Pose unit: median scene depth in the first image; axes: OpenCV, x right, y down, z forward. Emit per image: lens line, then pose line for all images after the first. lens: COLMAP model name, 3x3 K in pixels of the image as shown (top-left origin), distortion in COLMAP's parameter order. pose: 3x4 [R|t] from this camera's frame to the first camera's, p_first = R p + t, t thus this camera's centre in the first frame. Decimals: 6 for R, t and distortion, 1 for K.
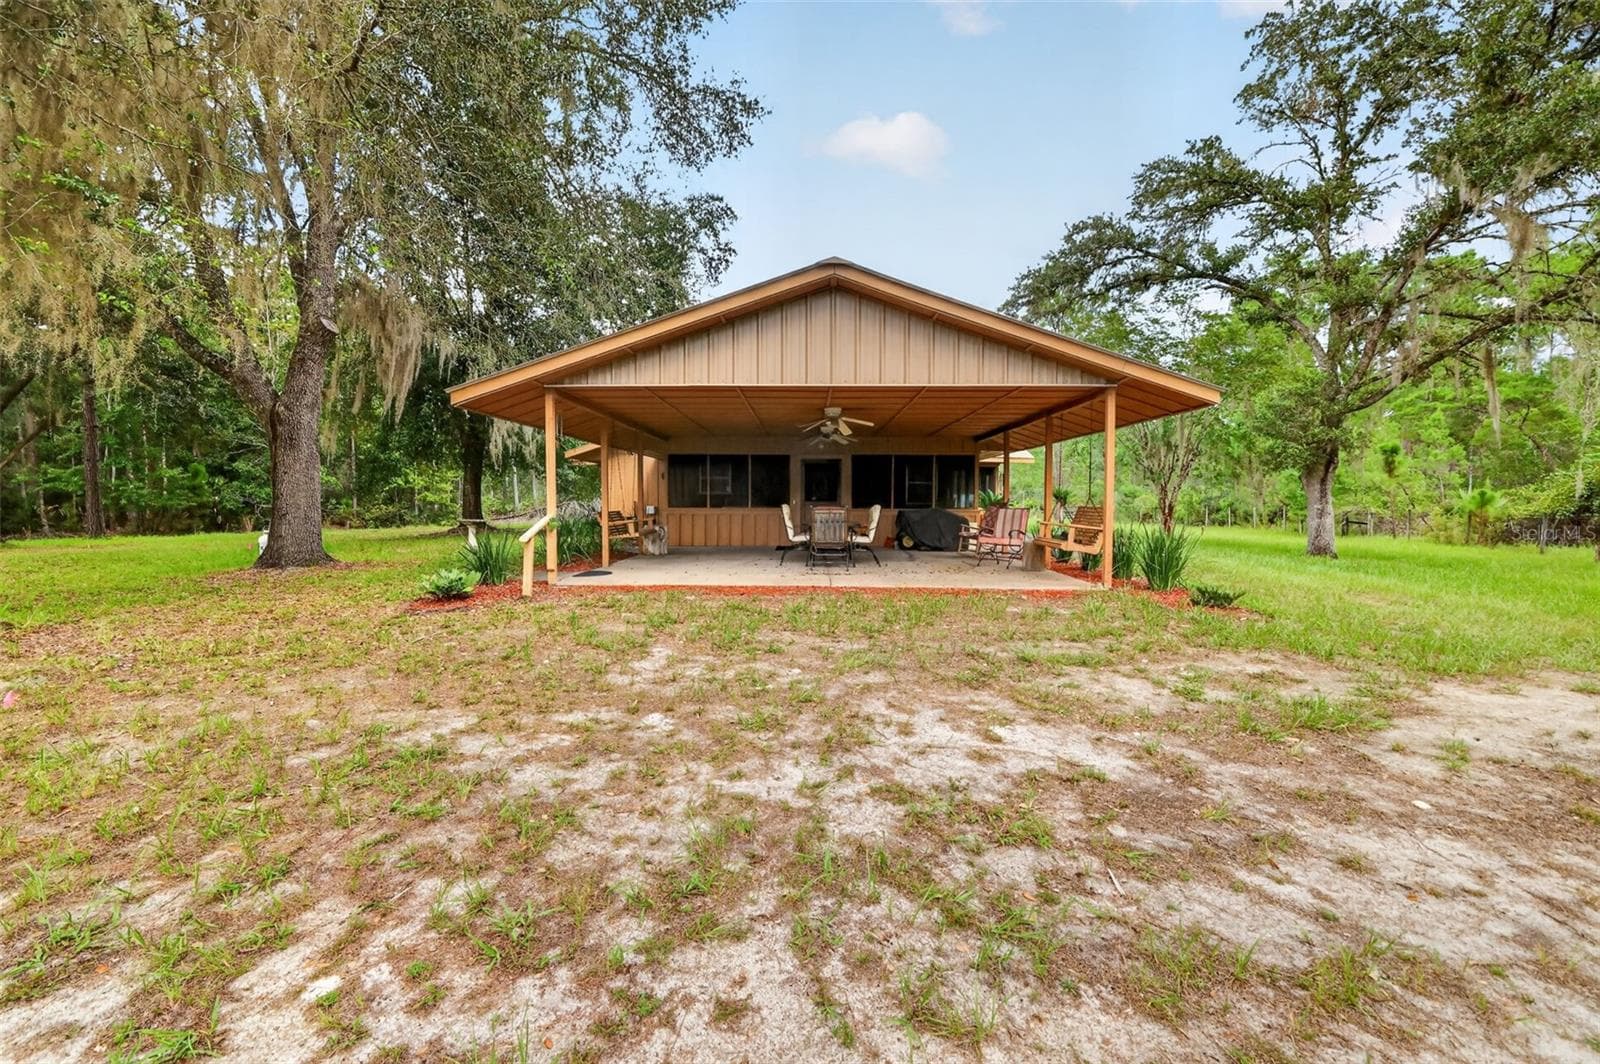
lens RADIAL K [[700.7, 0, 800.8], [0, 700.7, 536.9], [0, 0, 1]] dist [0.000999, -0.000217]
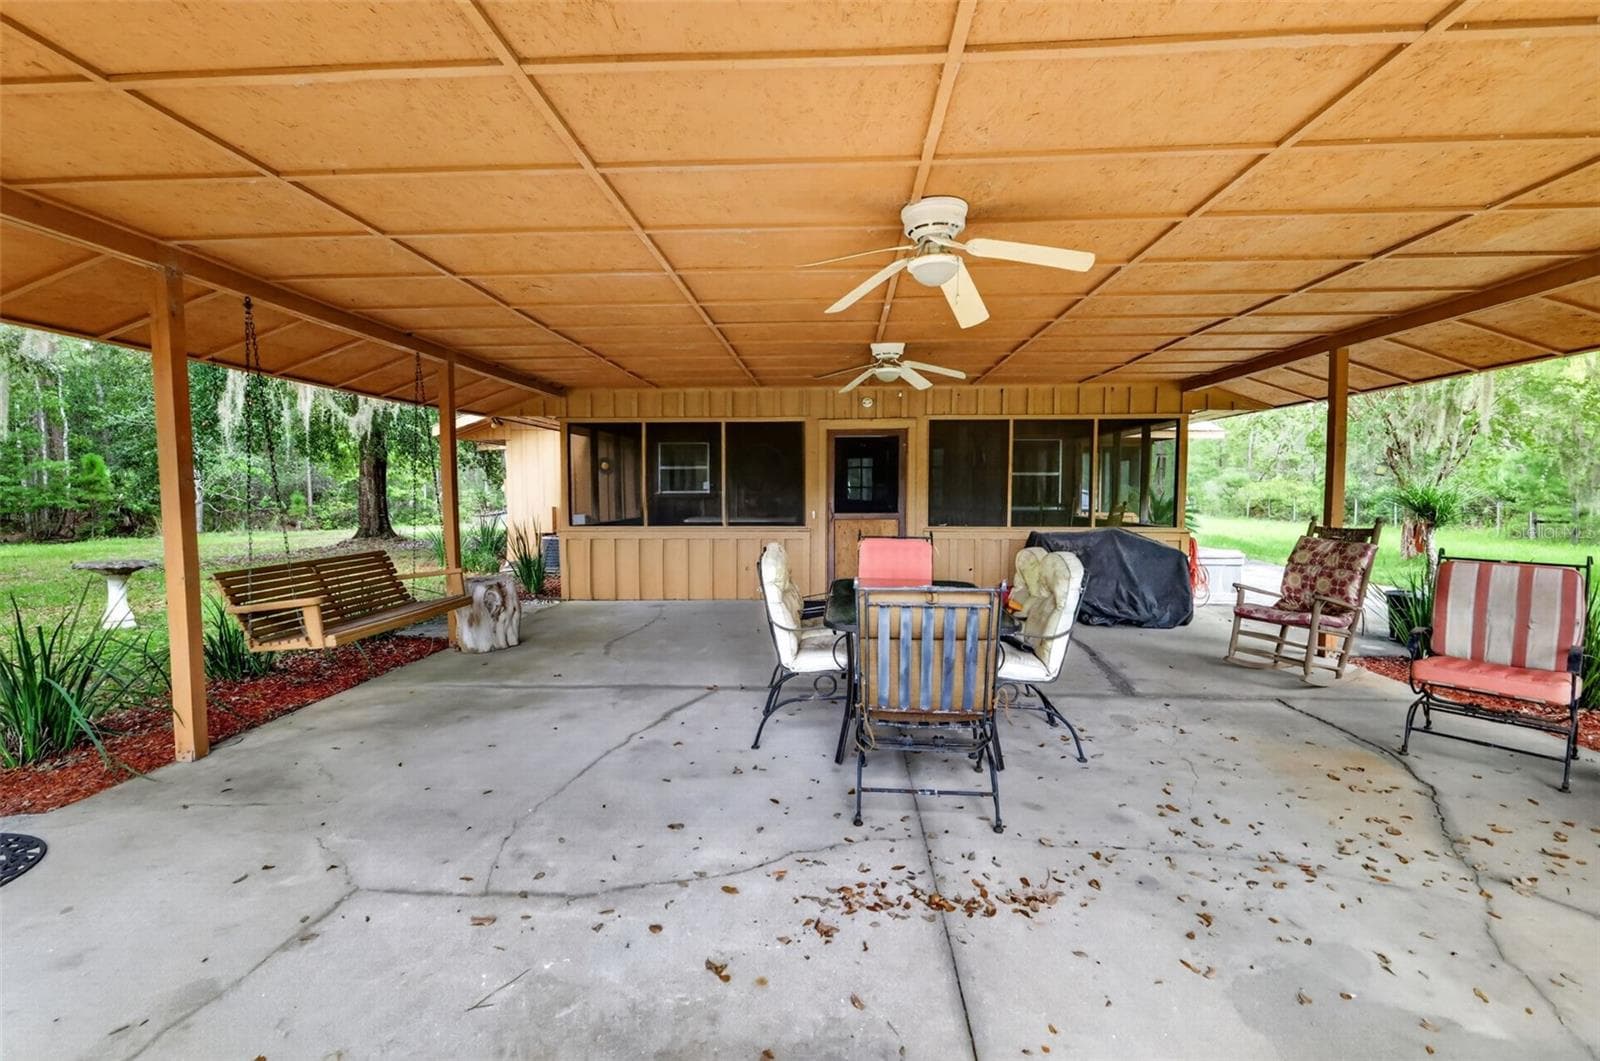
lens RADIAL K [[700.7, 0, 800.8], [0, 700.7, 535.4], [0, 0, 1]] dist [0.000999, -0.000217]
pose [[0.999105, -0.002014, -0.042246, 0.003764], [0.002561, 0.999914, 0.012900, -0.041884], [0.042216, -0.012996, 0.999024, 0.495455]]
